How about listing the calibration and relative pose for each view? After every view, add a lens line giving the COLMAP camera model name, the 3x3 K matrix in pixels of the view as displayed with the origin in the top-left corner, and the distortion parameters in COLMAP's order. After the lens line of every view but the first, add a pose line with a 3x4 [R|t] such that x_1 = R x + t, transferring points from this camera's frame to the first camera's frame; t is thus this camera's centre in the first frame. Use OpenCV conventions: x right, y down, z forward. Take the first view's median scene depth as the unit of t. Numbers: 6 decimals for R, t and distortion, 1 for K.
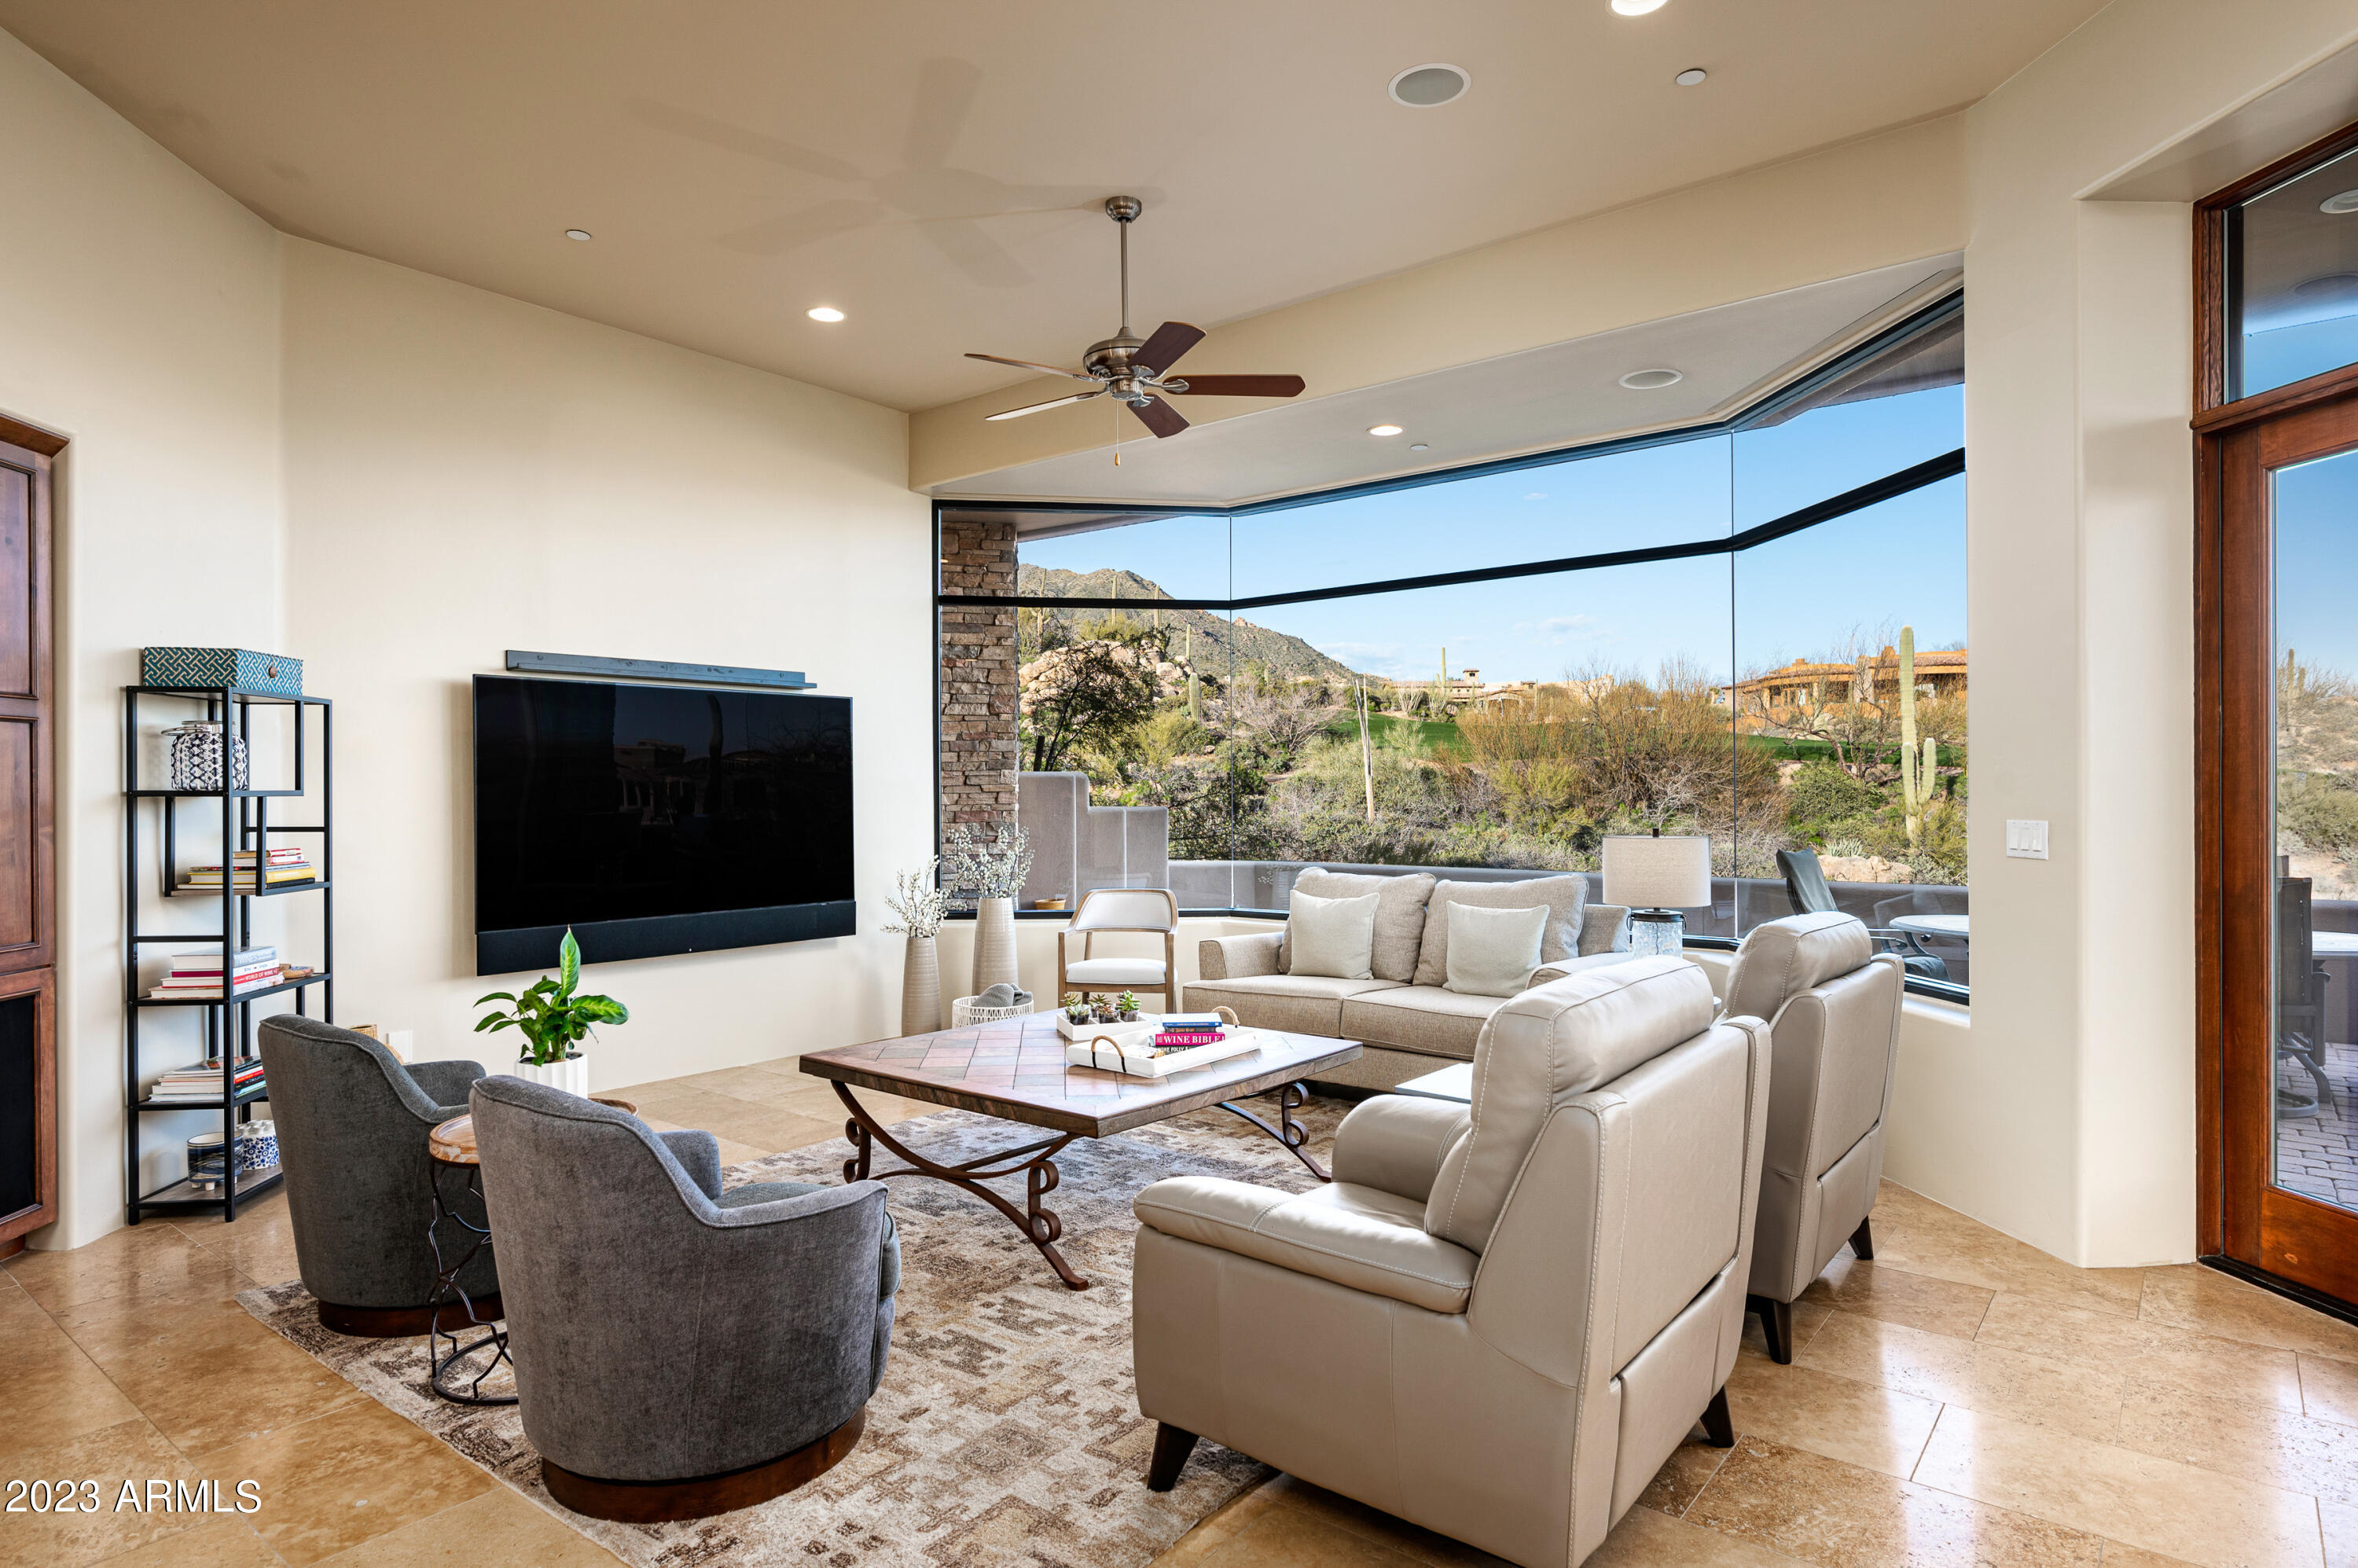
lens RADIAL K [[1303.7, 0, 1181.3], [0, 1303.7, 800.0], [0, 0, 1]] dist [-0.007198, -0.002347]
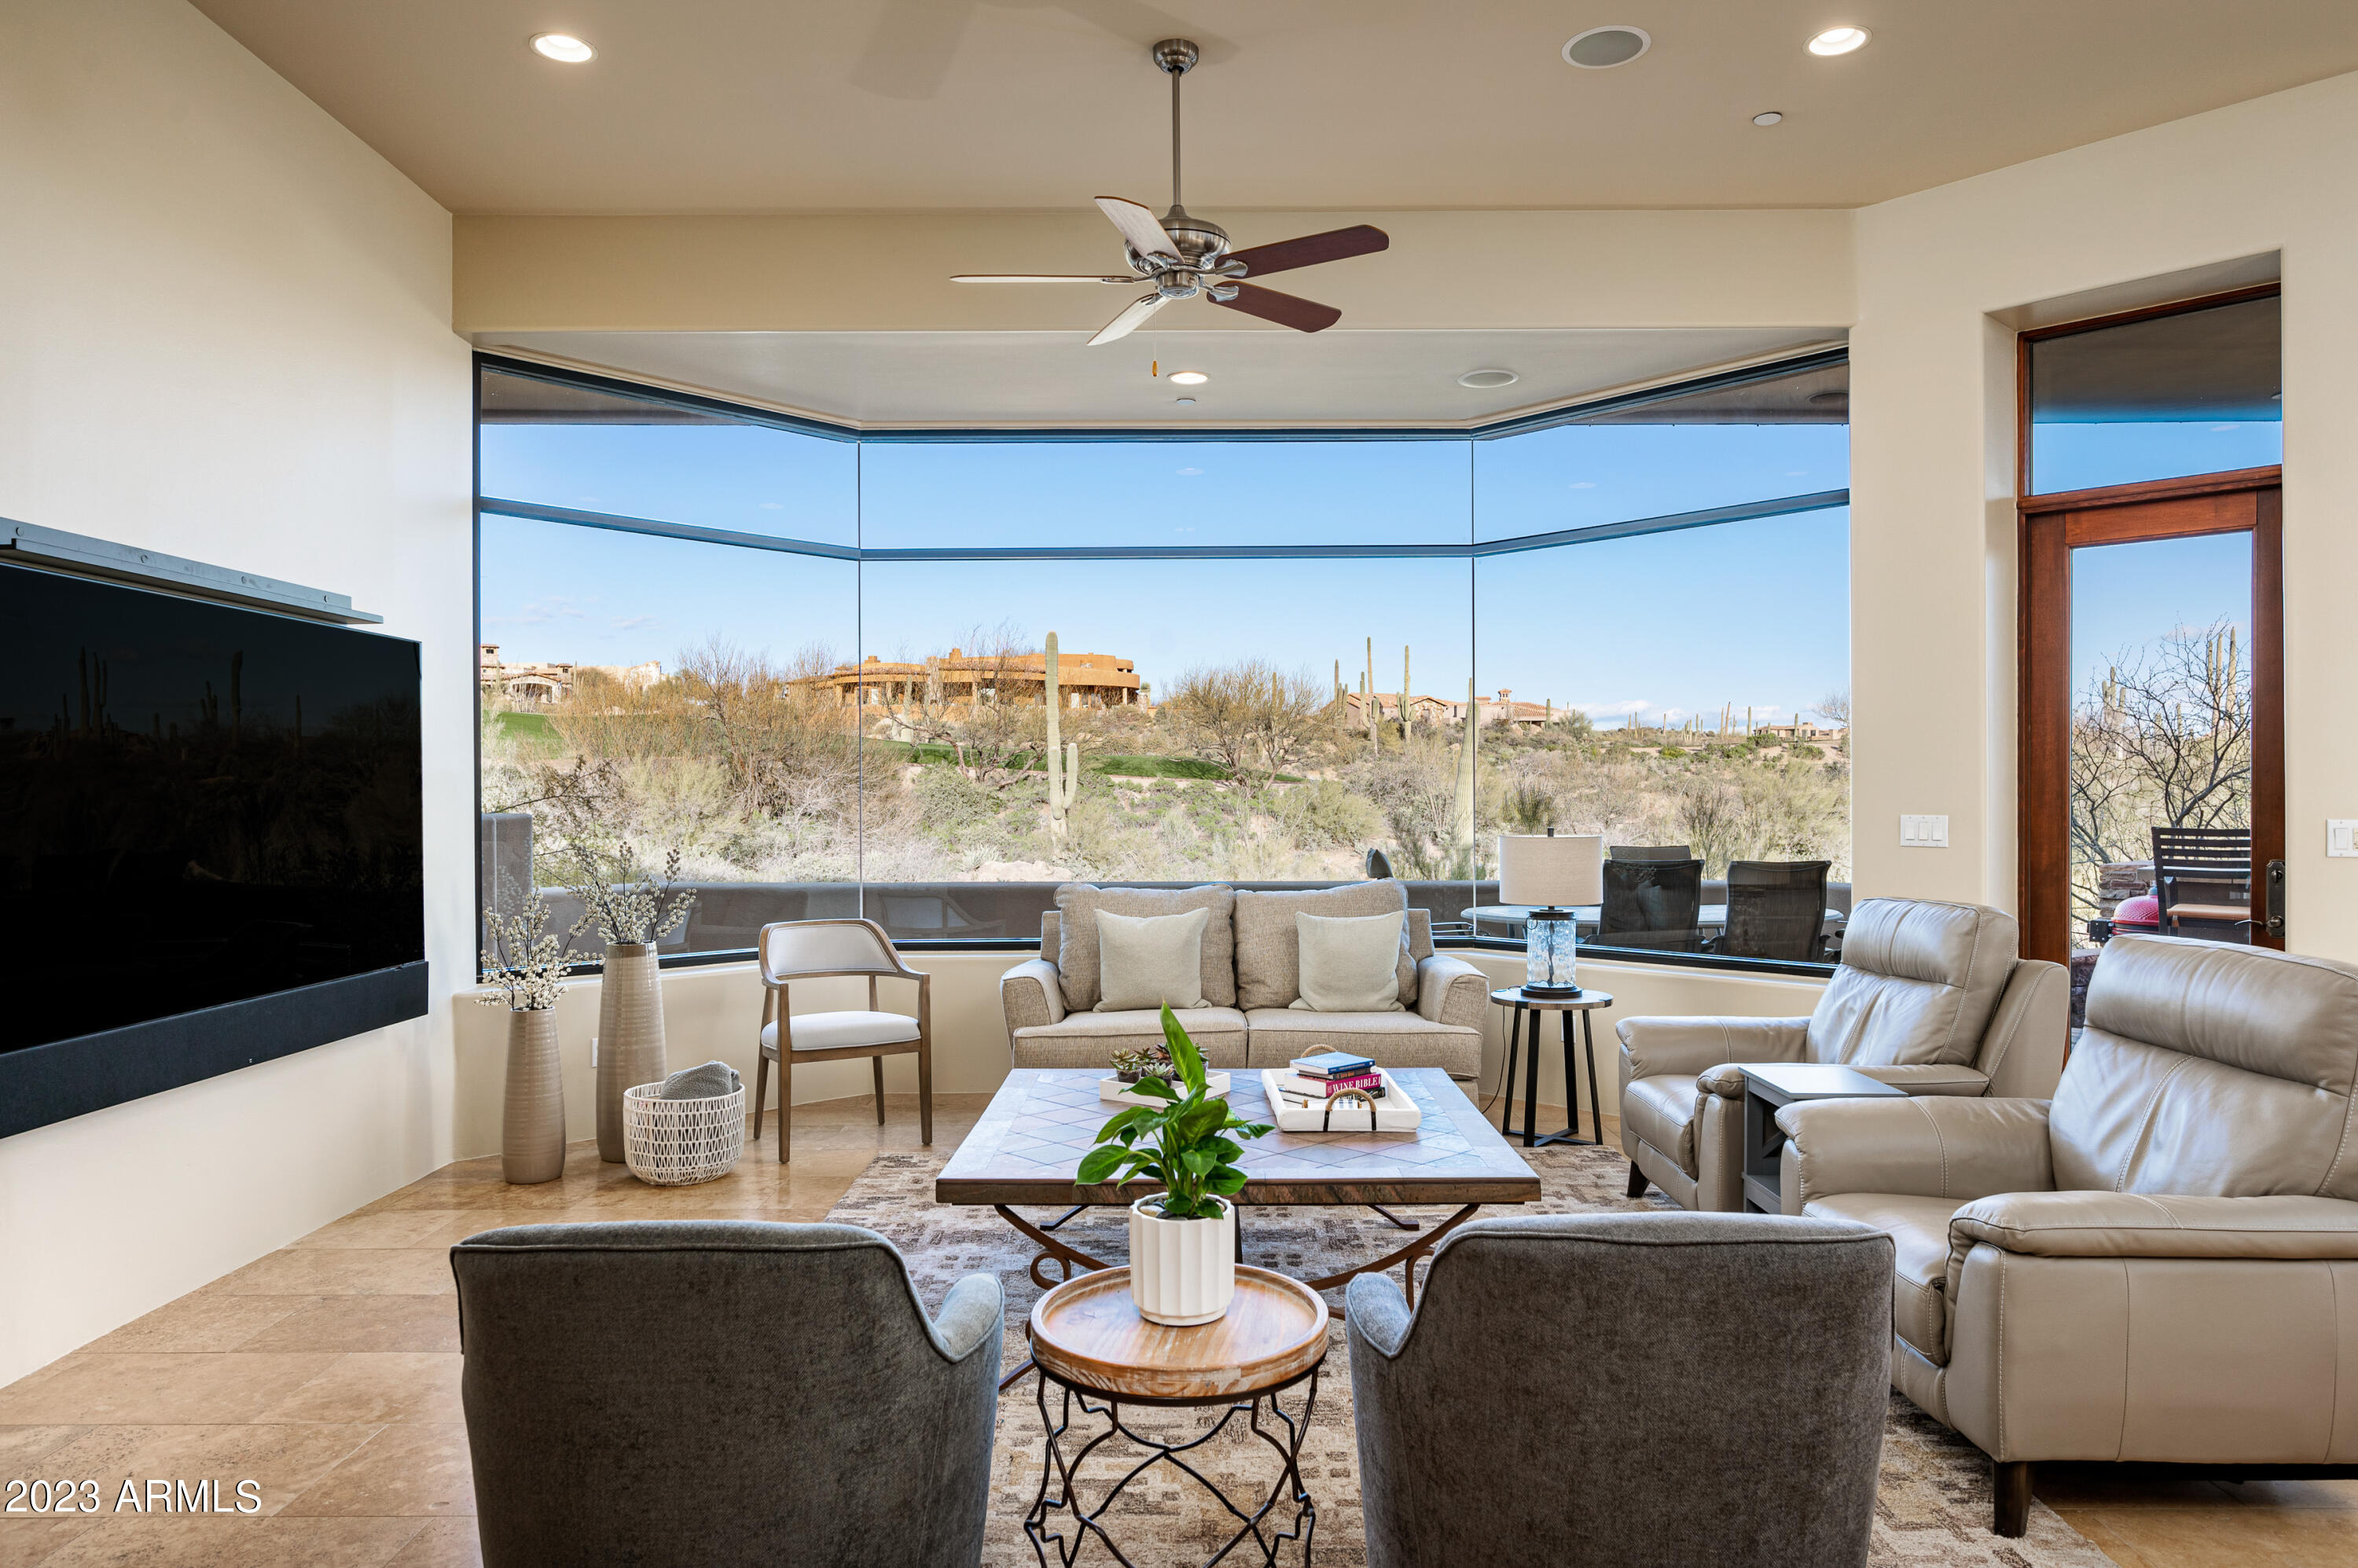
lens RADIAL K [[1471.1, 0, 1235.6], [0, 1471.1, 797.3], [0, 0, 1]] dist [-0.001380, 0.009411]
pose [[0.780011, 0.000806, 0.625766, -0.443853], [0.002656, 0.999986, -0.004598, 0.002154], [-0.625760, 0.005249, 0.779998, 0.213361]]
